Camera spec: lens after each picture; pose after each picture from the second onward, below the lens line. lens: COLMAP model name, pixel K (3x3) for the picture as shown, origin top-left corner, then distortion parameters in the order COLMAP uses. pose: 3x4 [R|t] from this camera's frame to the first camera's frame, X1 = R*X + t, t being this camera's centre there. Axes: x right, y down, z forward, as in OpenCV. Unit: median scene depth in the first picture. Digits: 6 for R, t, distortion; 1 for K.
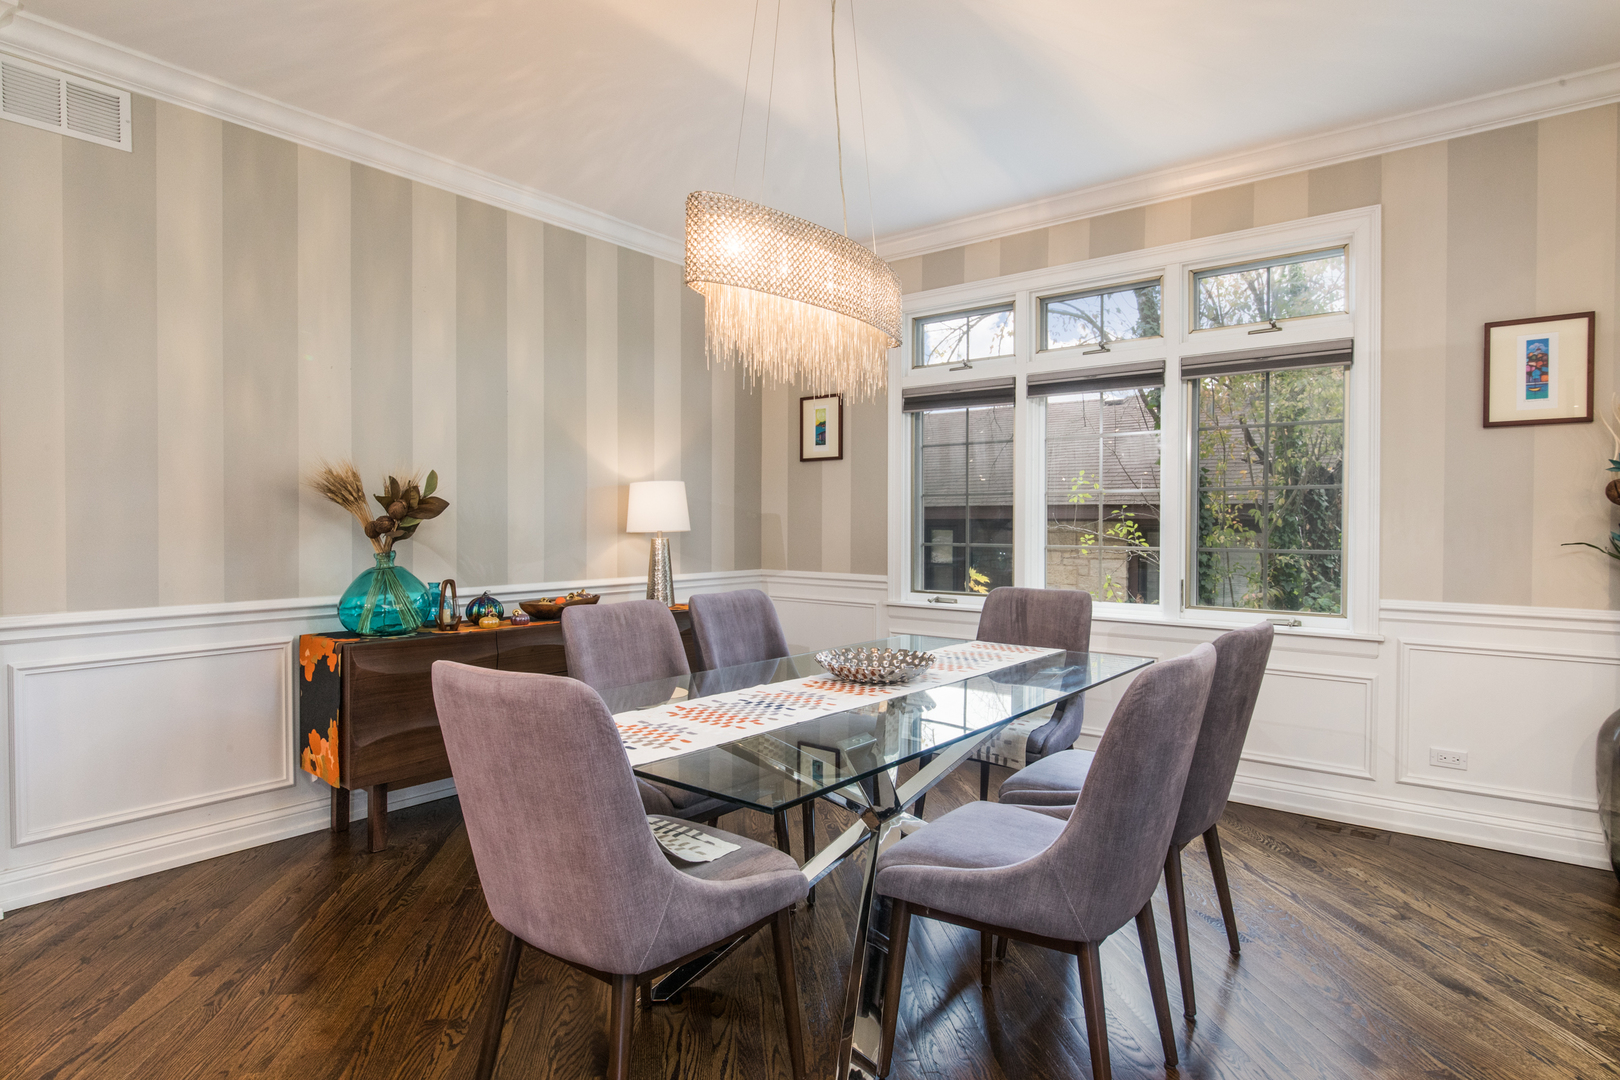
lens RADIAL K [[875.4, 0, 811.9], [0, 875.4, 533.3], [0, 0, 1]] dist [0.000339, 0.000082]
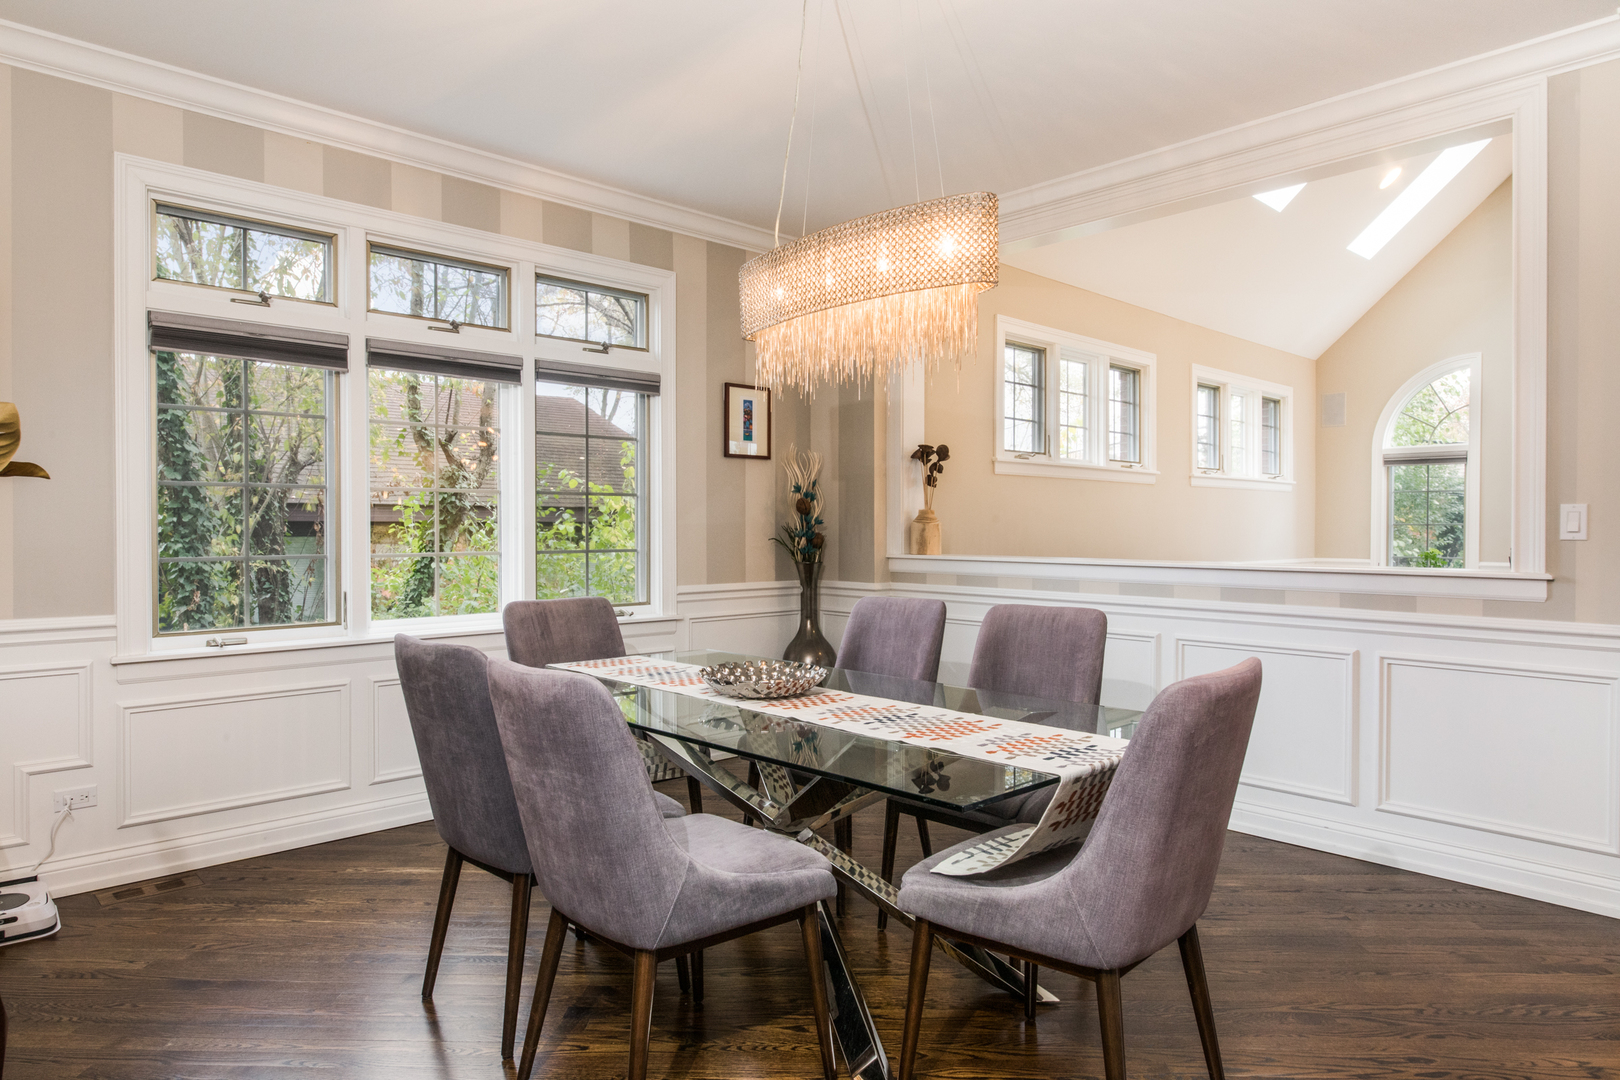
lens RADIAL K [[1003.9, 0, 812.2], [0, 1003.9, 536.7], [0, 0, 1]] dist [-0.002487, -0.000225]
pose [[0.133474, -0.014587, 0.990945, -0.754030], [0.009747, 0.999863, 0.013405, -0.013269], [-0.991004, 0.007869, 0.133598, 0.614604]]
